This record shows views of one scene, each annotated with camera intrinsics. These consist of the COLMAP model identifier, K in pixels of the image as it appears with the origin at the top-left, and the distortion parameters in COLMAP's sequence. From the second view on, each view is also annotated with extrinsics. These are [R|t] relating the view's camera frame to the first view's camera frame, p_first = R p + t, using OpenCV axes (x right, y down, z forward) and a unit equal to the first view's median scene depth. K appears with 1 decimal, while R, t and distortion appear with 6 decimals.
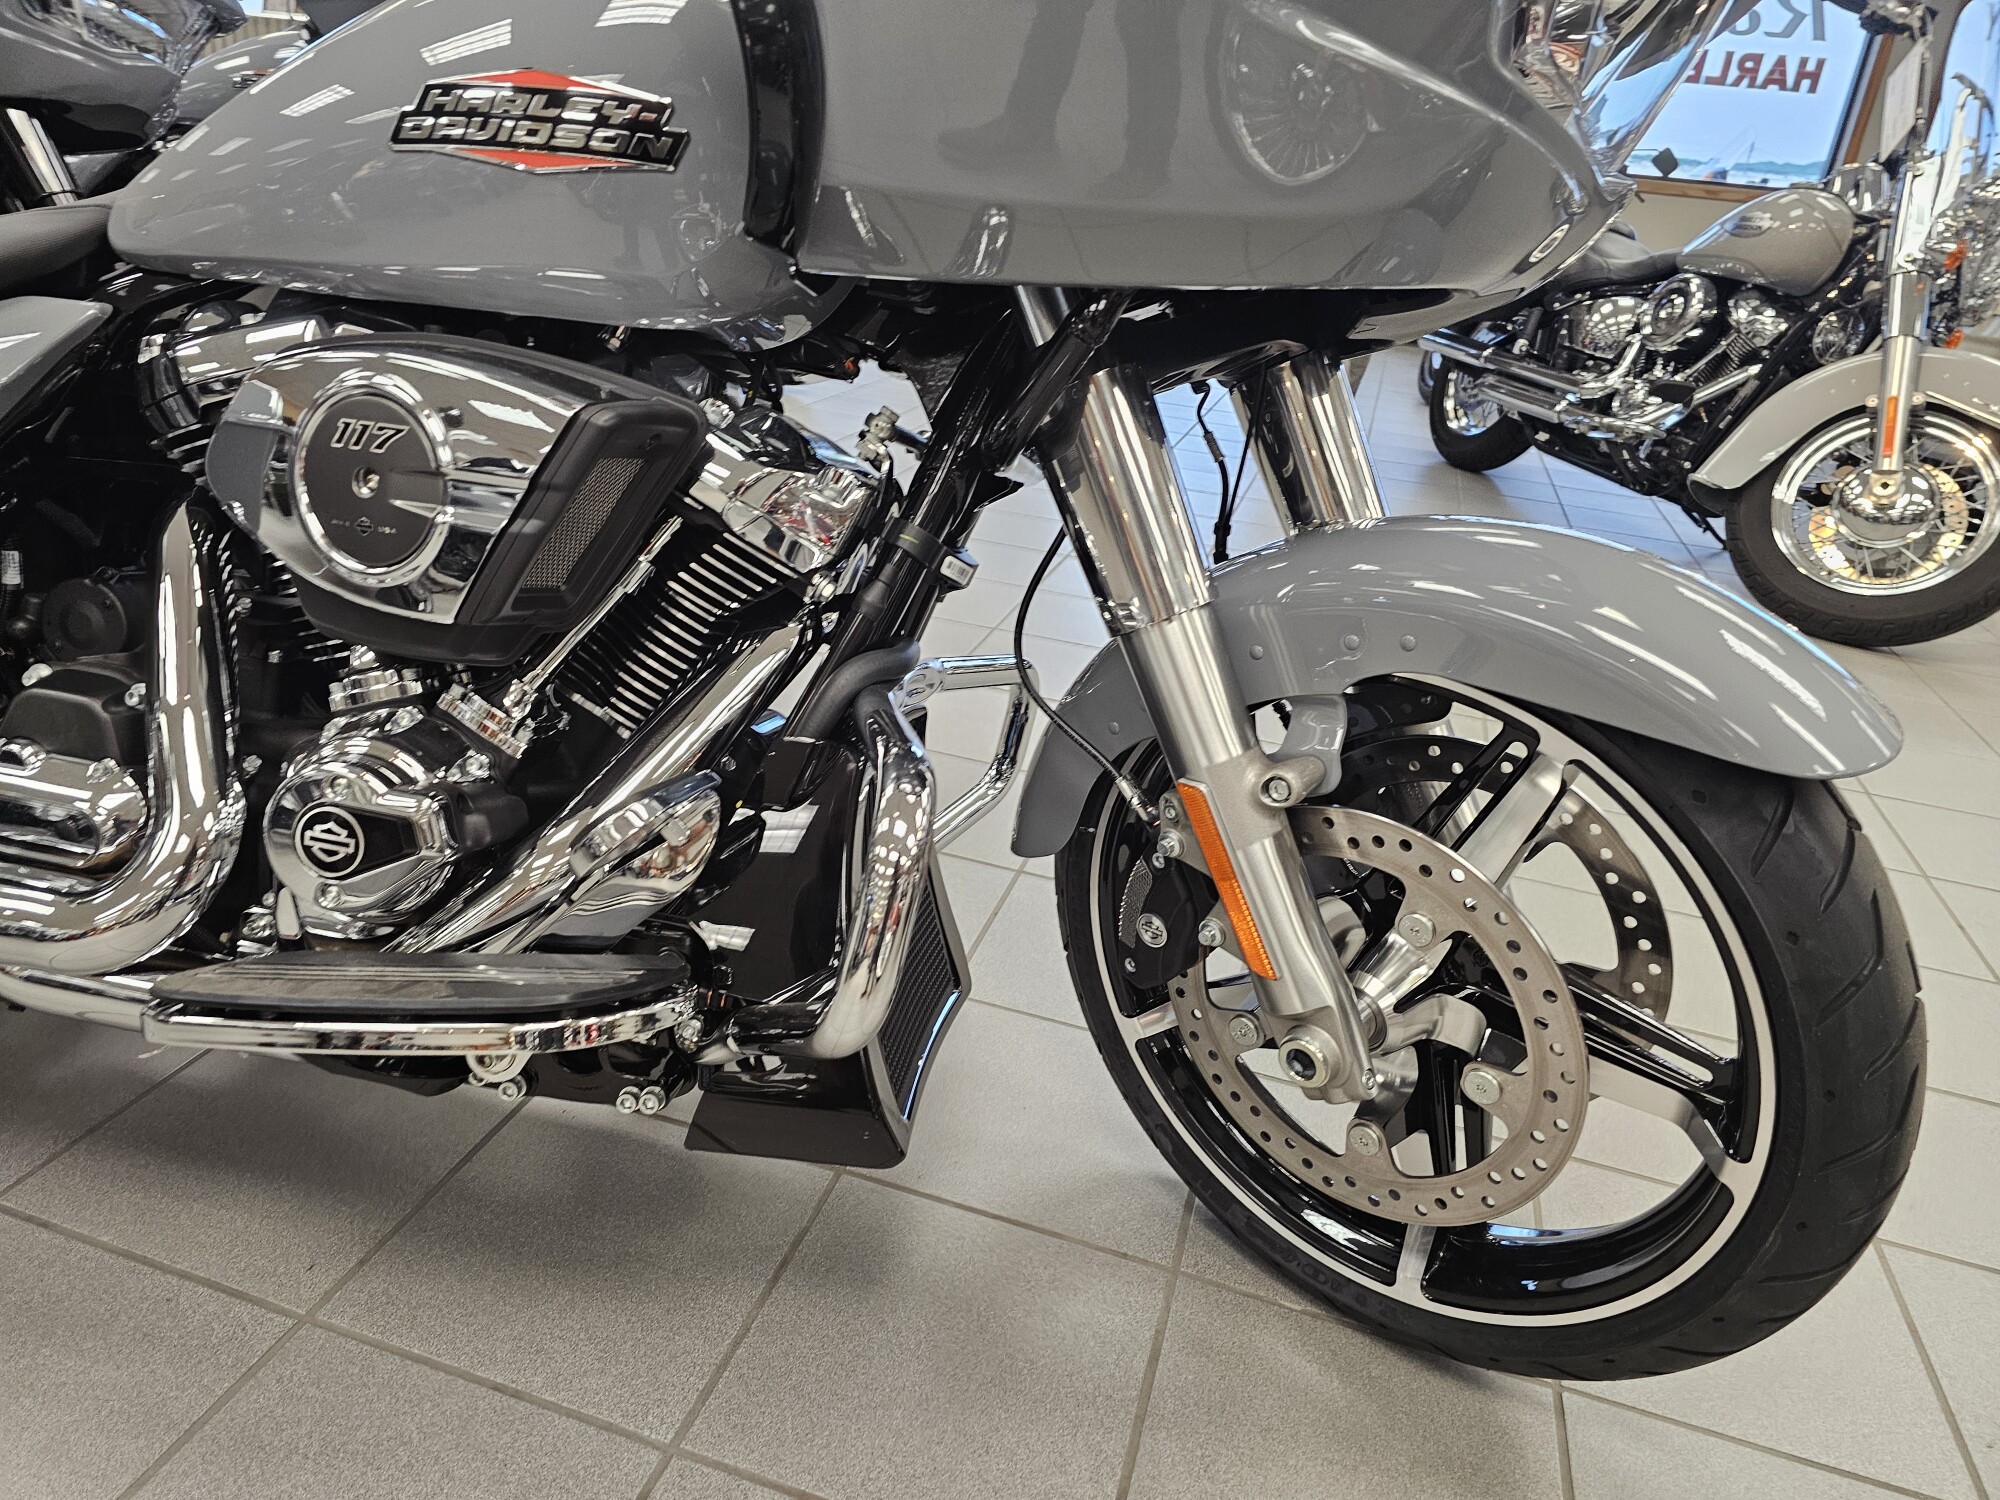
lens RADIAL K [[1368.2, 0, 980.2], [0, 1368.2, 754.8], [0, 0, 1]] dist [0.033160, -0.037186]
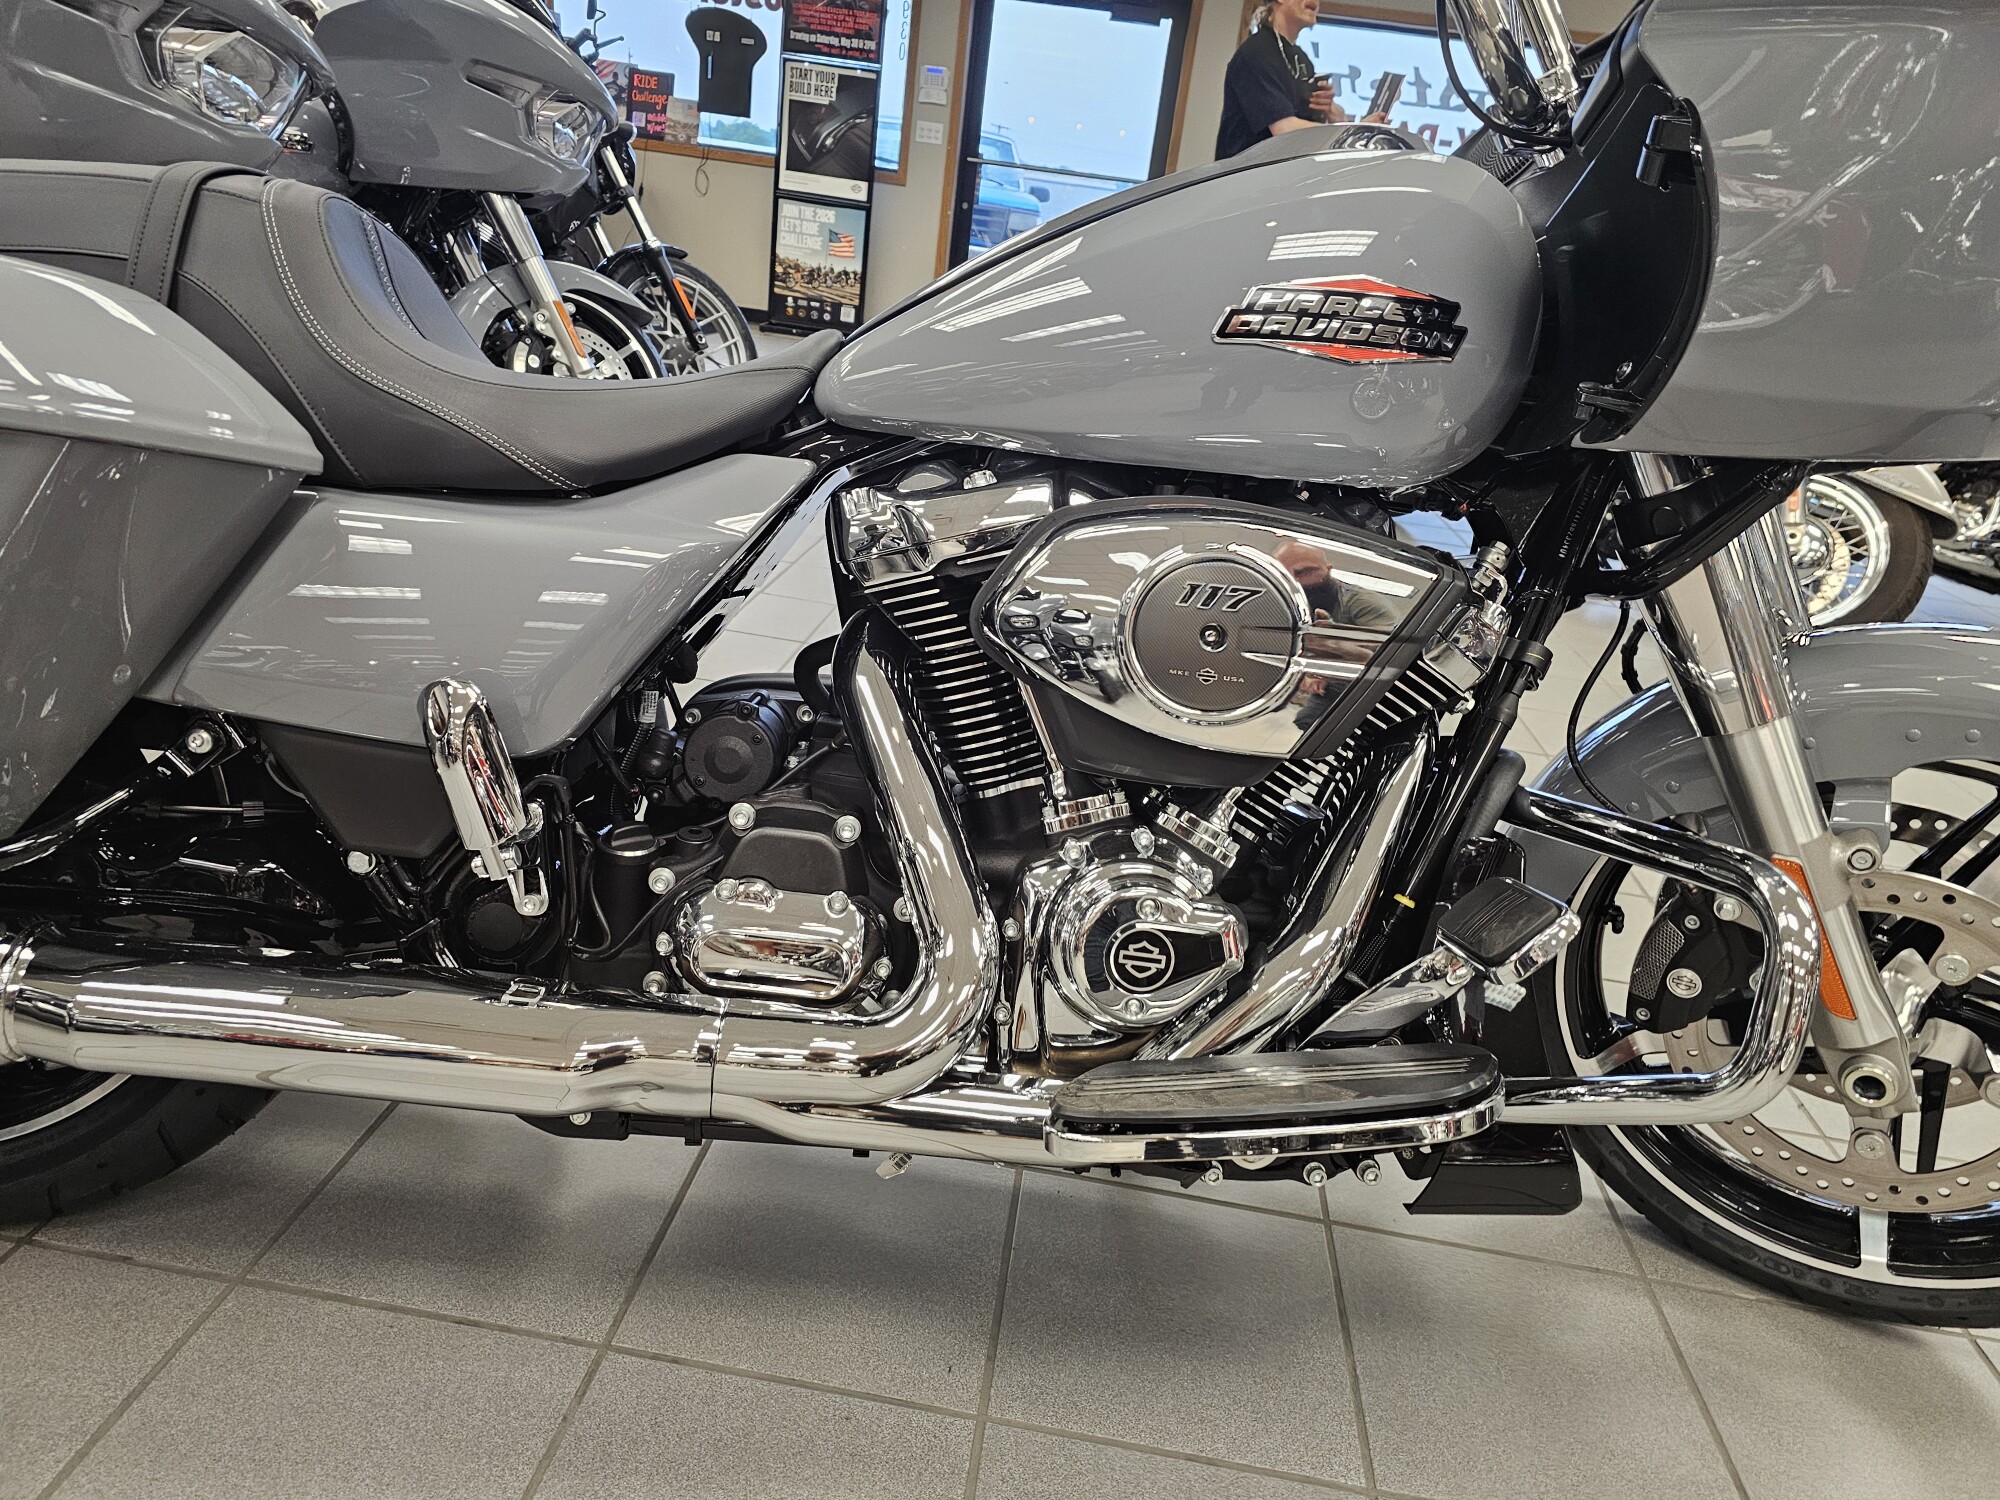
lens RADIAL K [[1368.5, 0, 1015.2], [0, 1368.5, 733.6], [0, 0, 1]] dist [0.054162, -0.044879]
pose [[0.979488, -0.040480, 0.197394, -0.728612], [0.046856, 0.998516, -0.027739, -0.084506], [-0.195978, 0.036419, 0.979932, -0.051455]]
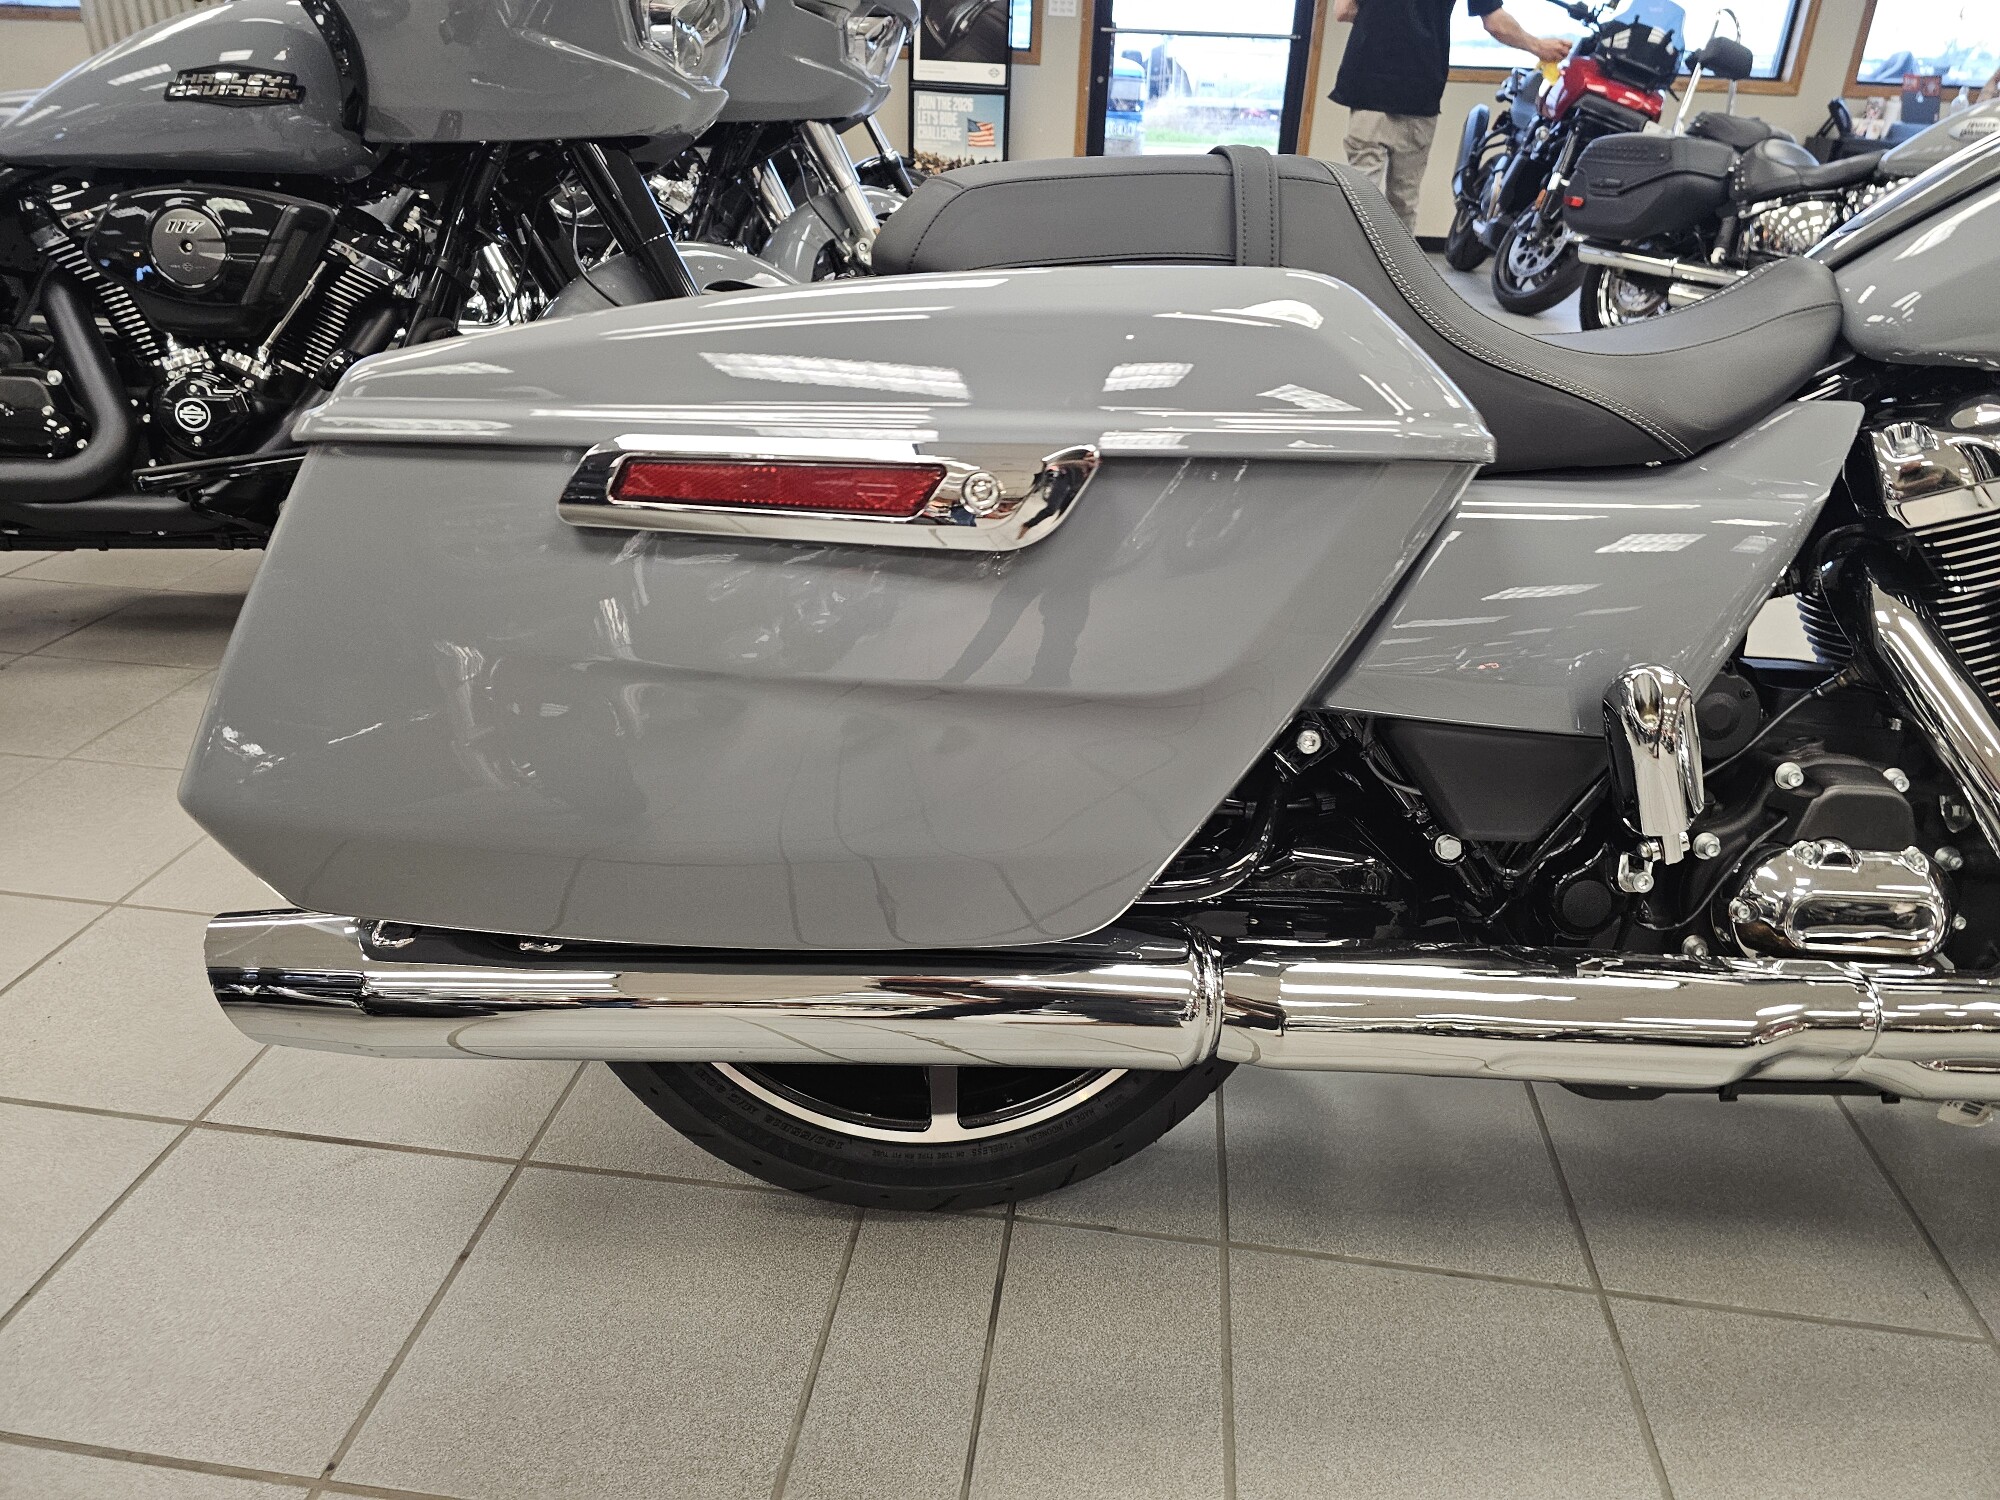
lens RADIAL K [[1371.0, 0, 1000.0], [0, 1371.0, 750.0], [0, 0, 1]] dist [0.033469, -0.036513]
pose [[0.980928, -0.126370, 0.147688, -1.492854], [0.118589, 0.991106, 0.060384, -0.218091], [-0.154005, -0.041718, 0.987189, 0.095546]]
